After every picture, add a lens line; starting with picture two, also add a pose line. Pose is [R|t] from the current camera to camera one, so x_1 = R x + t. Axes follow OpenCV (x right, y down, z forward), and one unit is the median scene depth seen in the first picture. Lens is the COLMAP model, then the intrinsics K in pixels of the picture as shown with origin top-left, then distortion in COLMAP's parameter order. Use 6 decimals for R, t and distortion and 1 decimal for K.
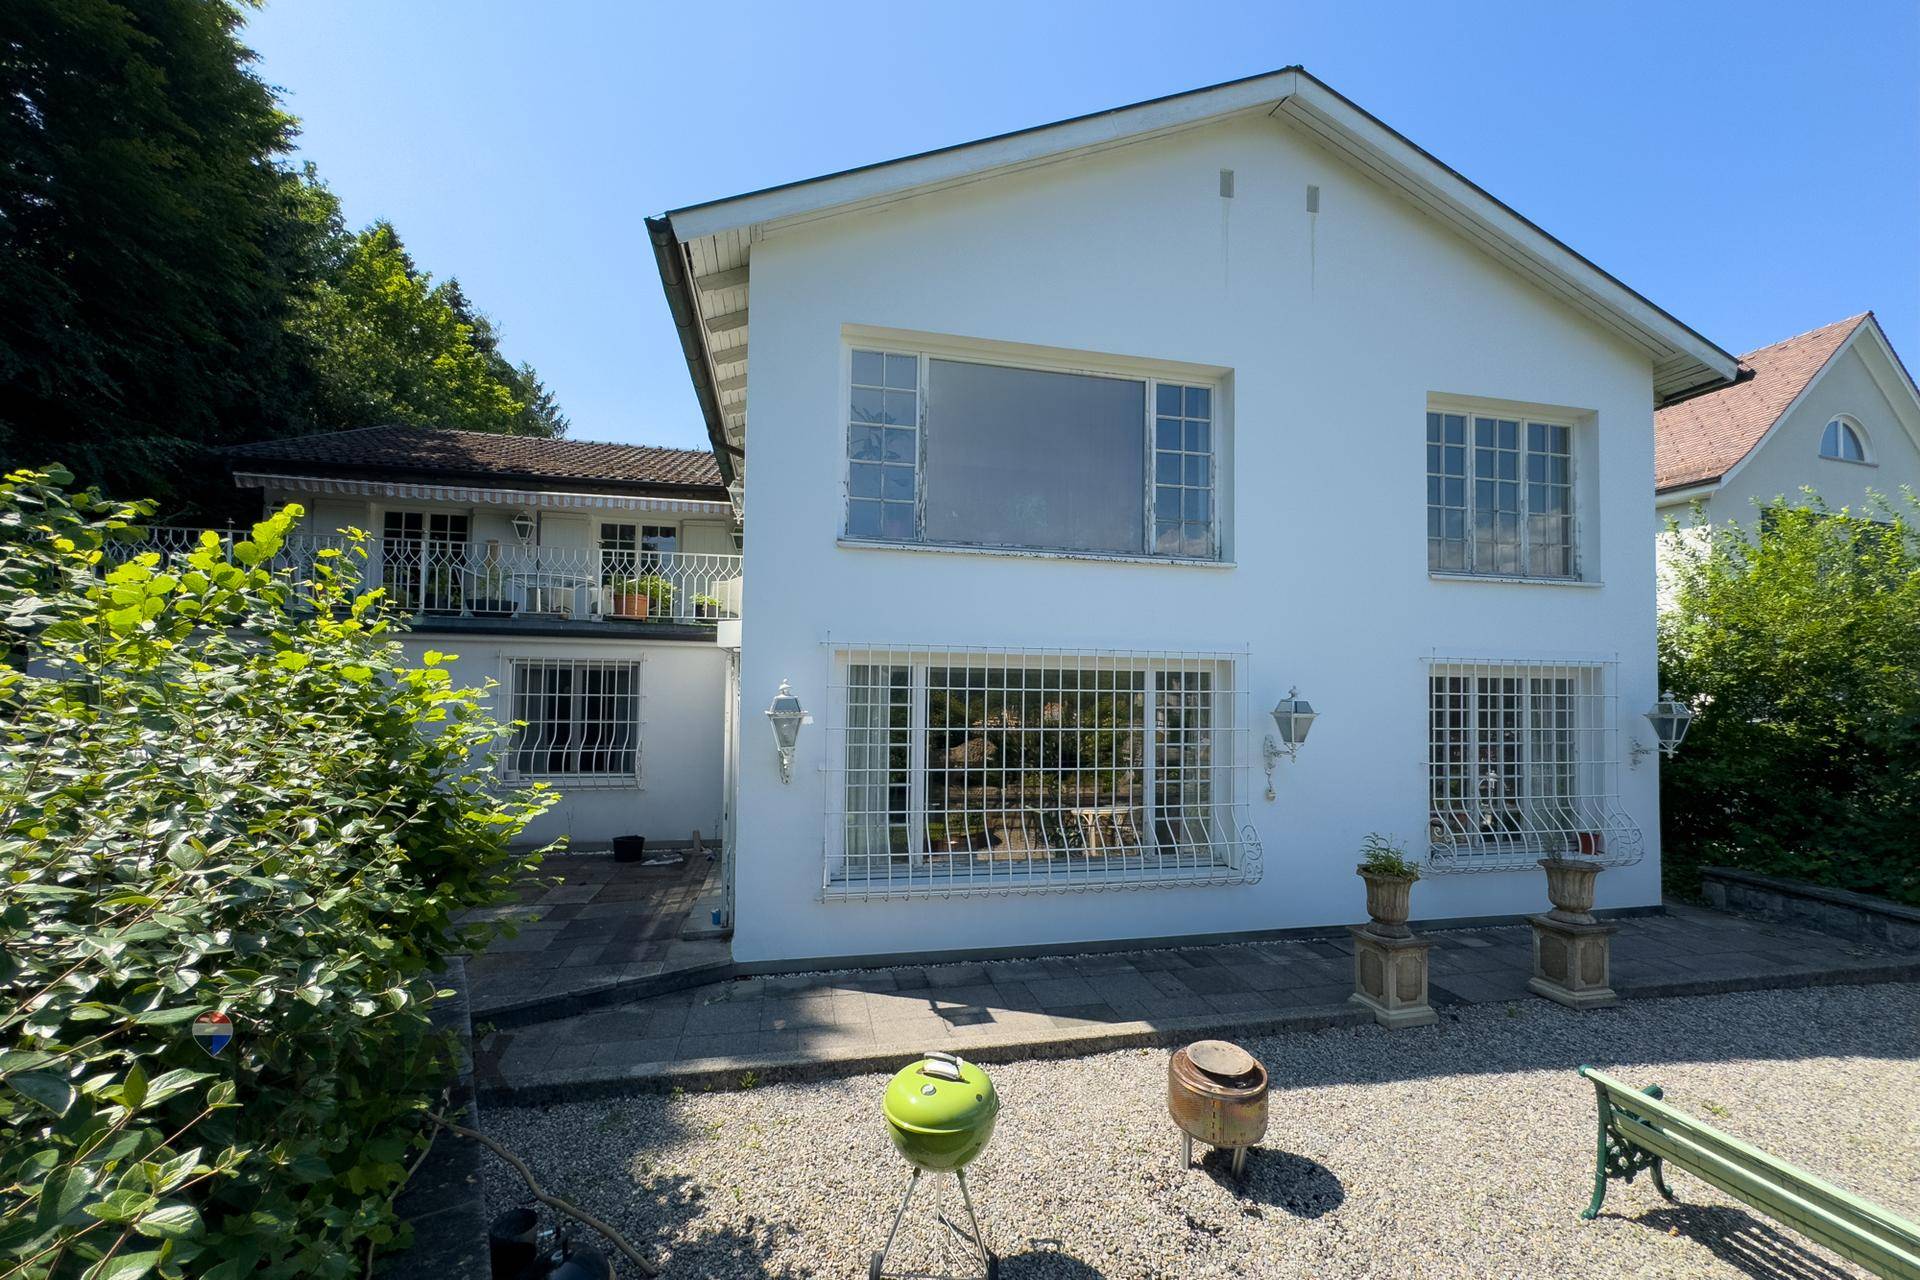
lens RADIAL K [[766.1, 0, 955.2], [0, 766.1, 666.0], [0, 0, 1]] dist [-0.002093, -0.000185]
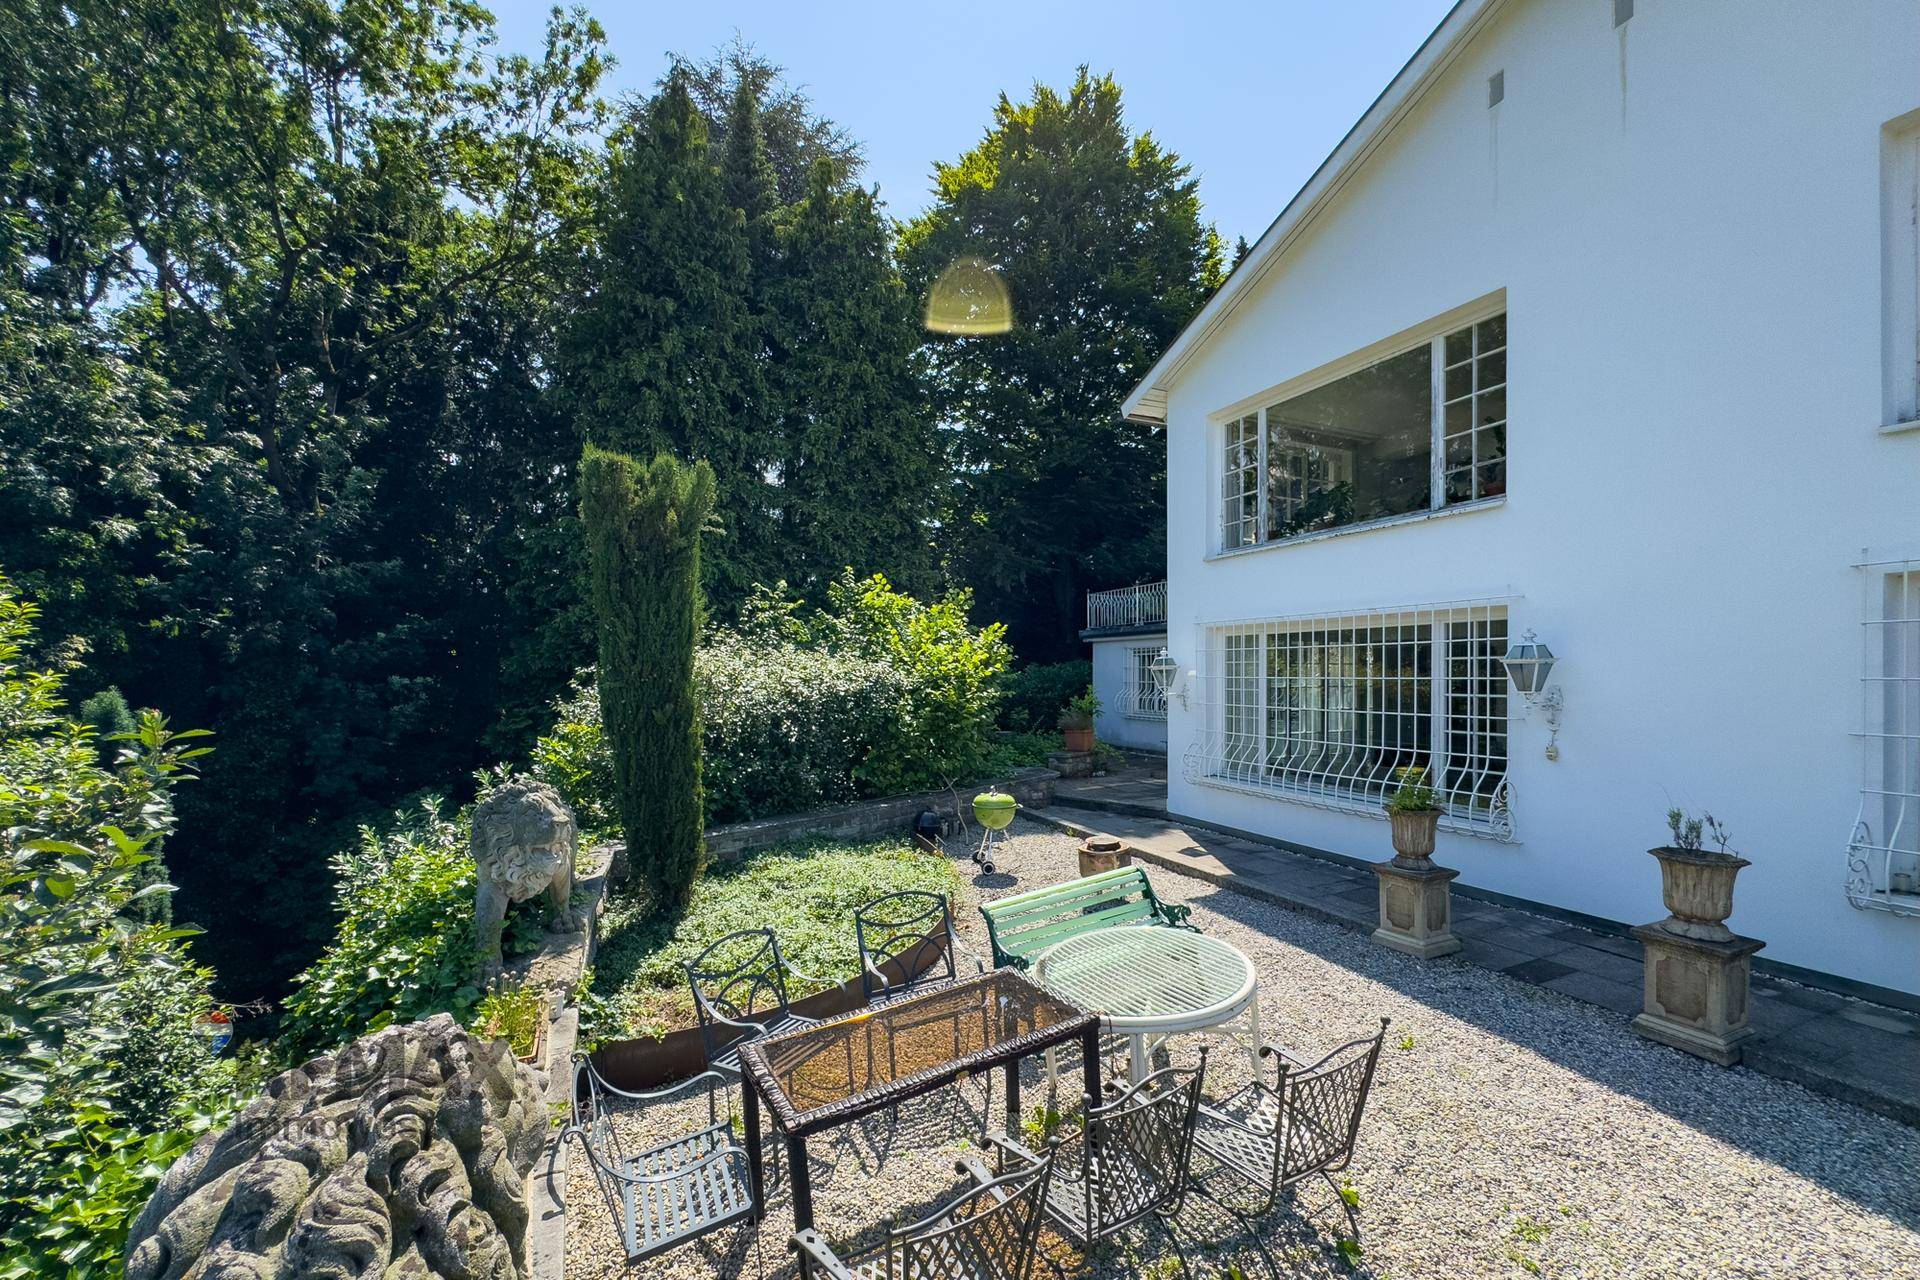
lens RADIAL K [[722.8, 0, 957.8], [0, 722.8, 670.2], [0, 0, 1]] dist [0.001964, 0.000266]
pose [[0.226453, -0.015243, -0.973903, 1.045531], [0.033491, 0.999408, -0.007854, 0.054945], [0.973446, -0.030838, 0.226829, 0.147831]]
